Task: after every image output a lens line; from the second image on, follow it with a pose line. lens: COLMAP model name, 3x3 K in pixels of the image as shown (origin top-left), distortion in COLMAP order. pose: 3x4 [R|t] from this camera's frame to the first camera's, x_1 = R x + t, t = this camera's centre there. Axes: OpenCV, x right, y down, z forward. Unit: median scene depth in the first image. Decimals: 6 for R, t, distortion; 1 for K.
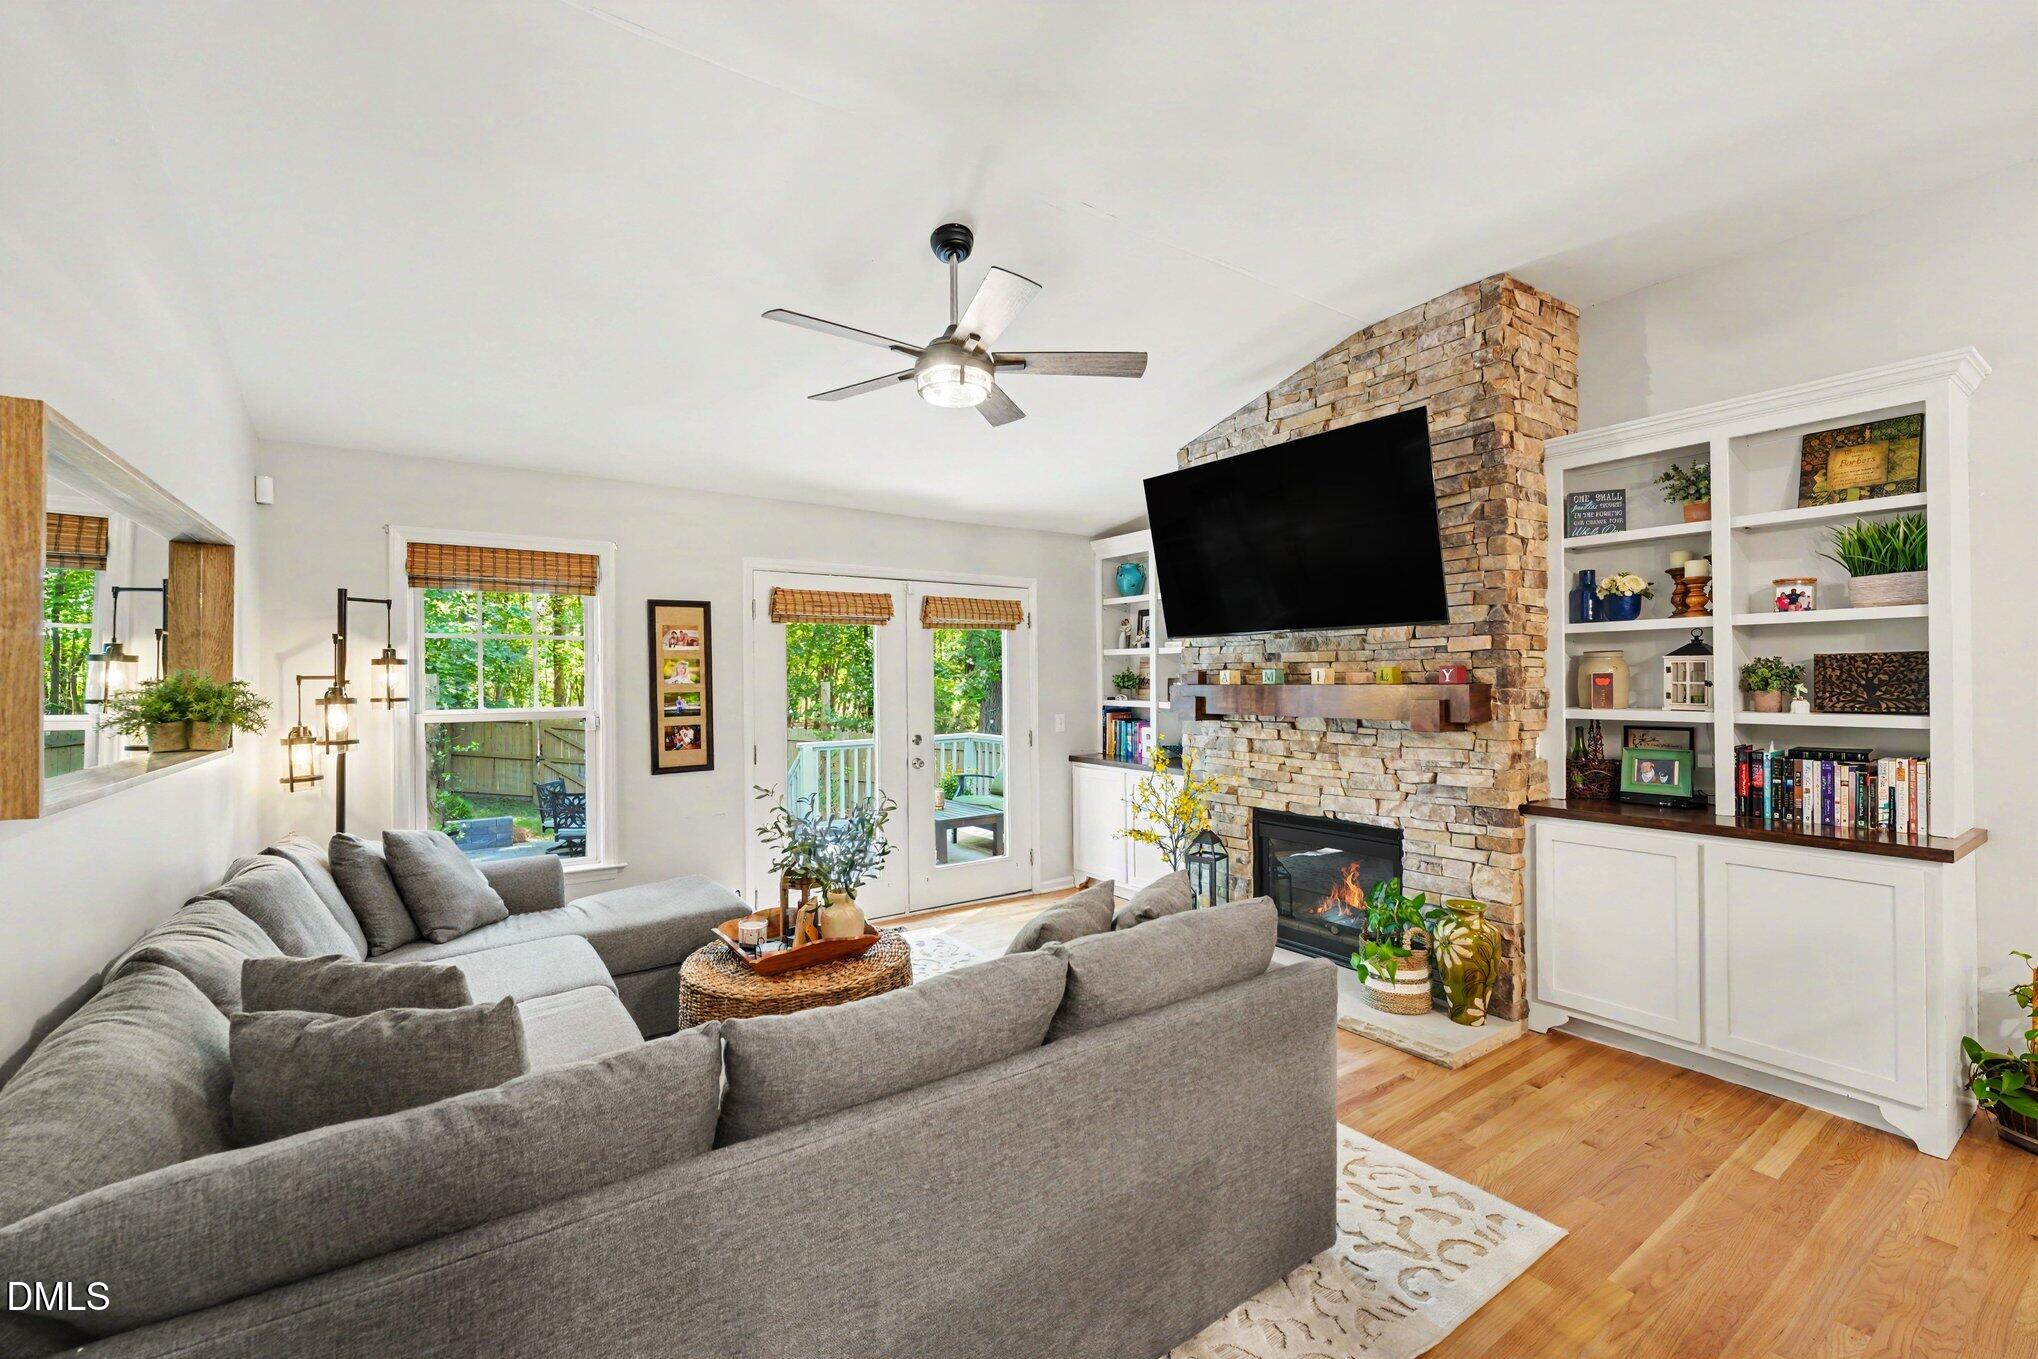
lens RADIAL K [[843.5, 0, 1019.0], [0, 843.5, 679.5], [0, 0, 1]] dist [0.001411, 0.000121]
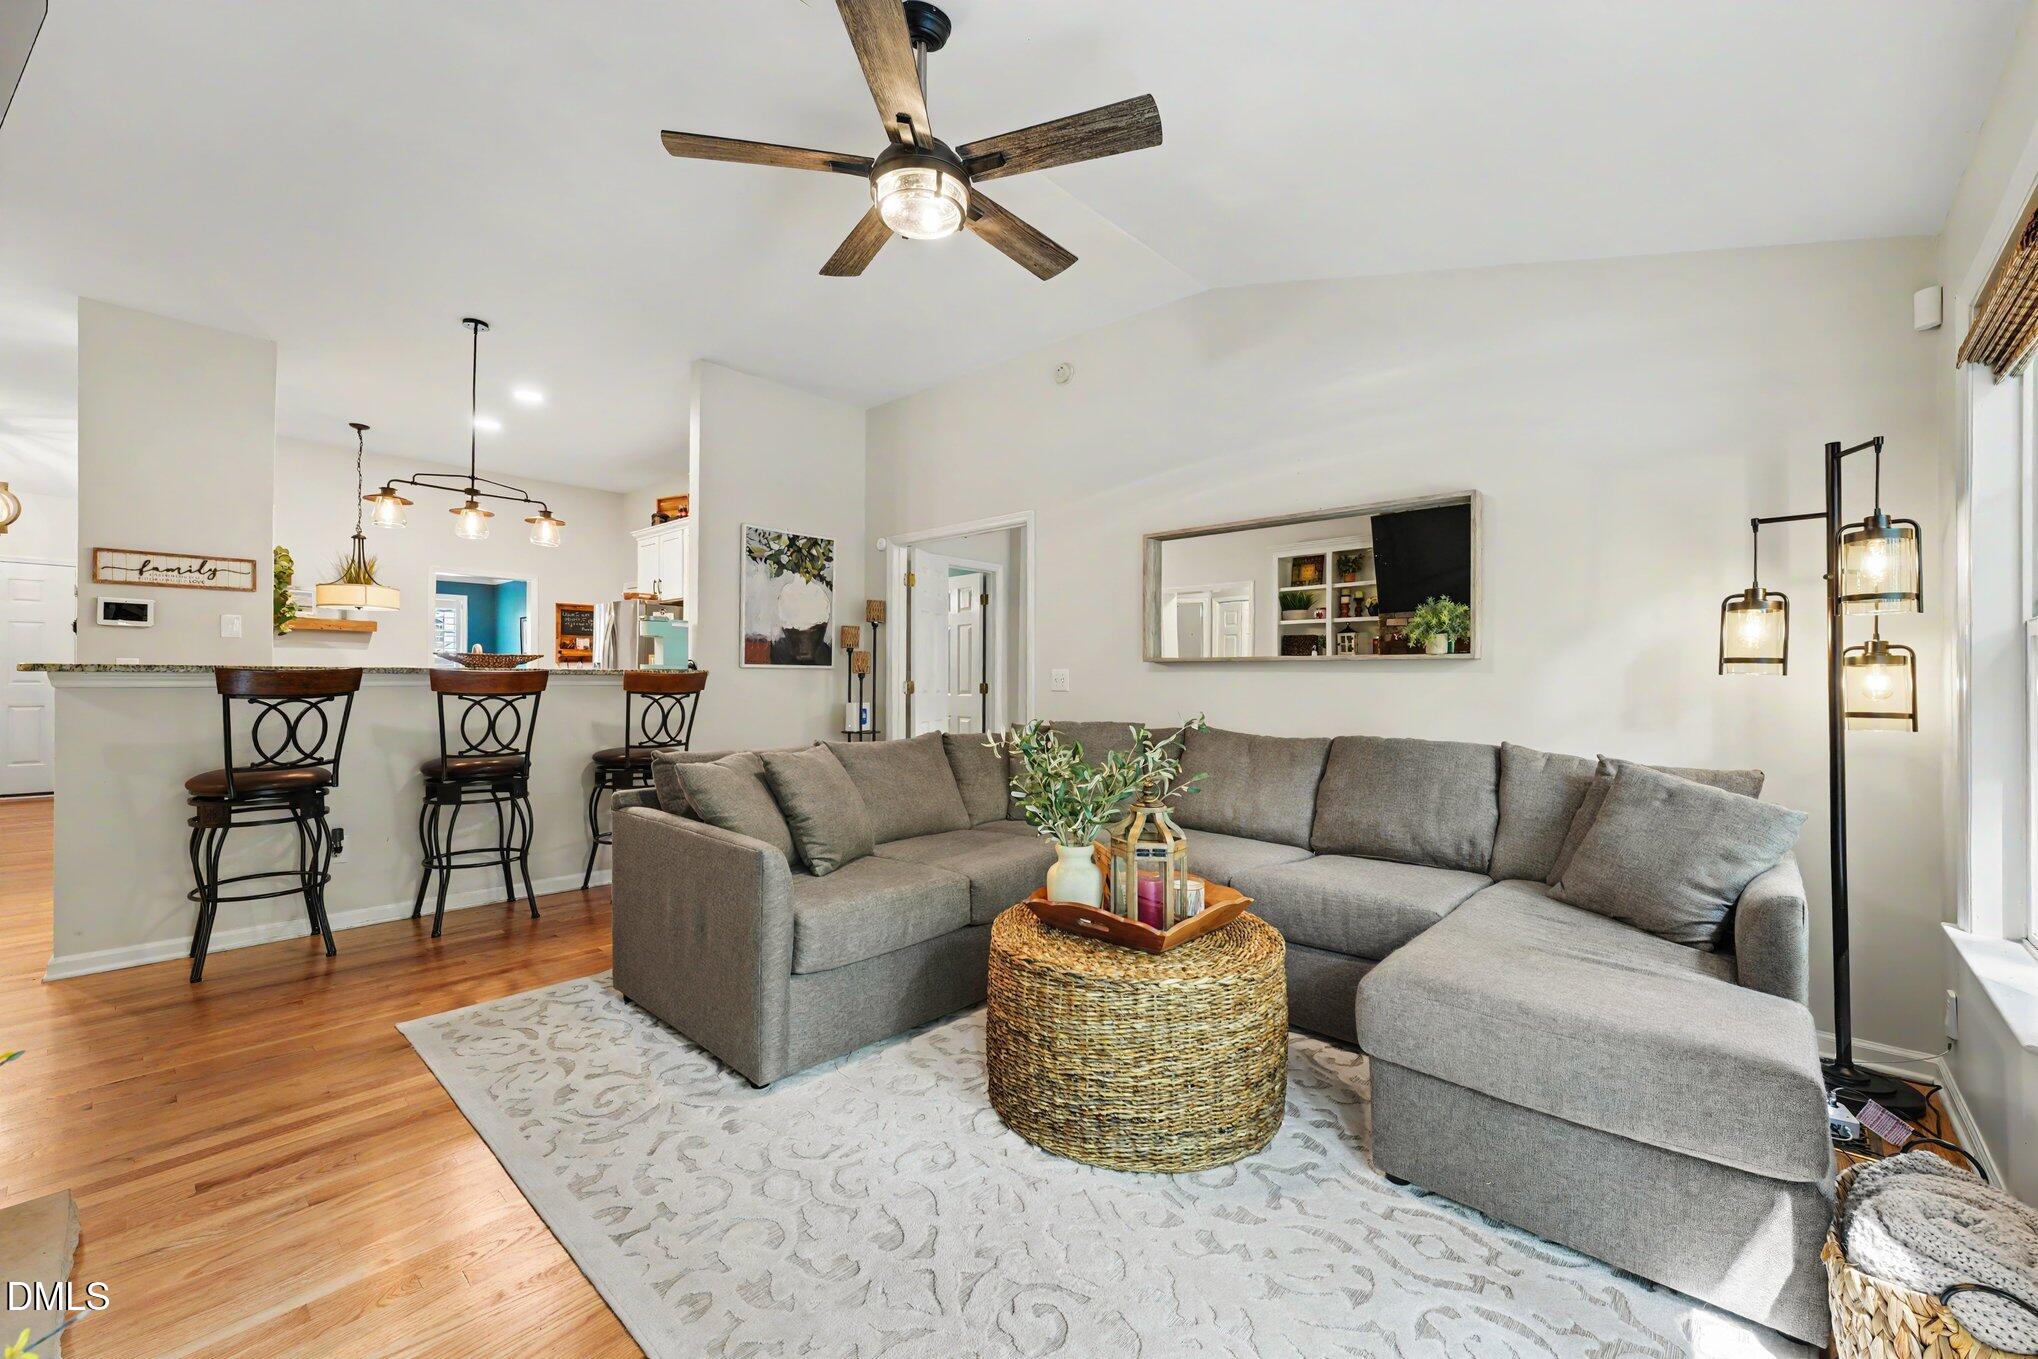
lens RADIAL K [[817.7, 0, 1022.0], [0, 817.7, 682.2], [0, 0, 1]] dist [-0.001262, 0.000119]
pose [[-0.974838, 0.003828, -0.222881, 0.002378], [0.003249, 0.999990, 0.002962, 0.069025], [0.222890, 0.002163, -0.974841, 1.194246]]
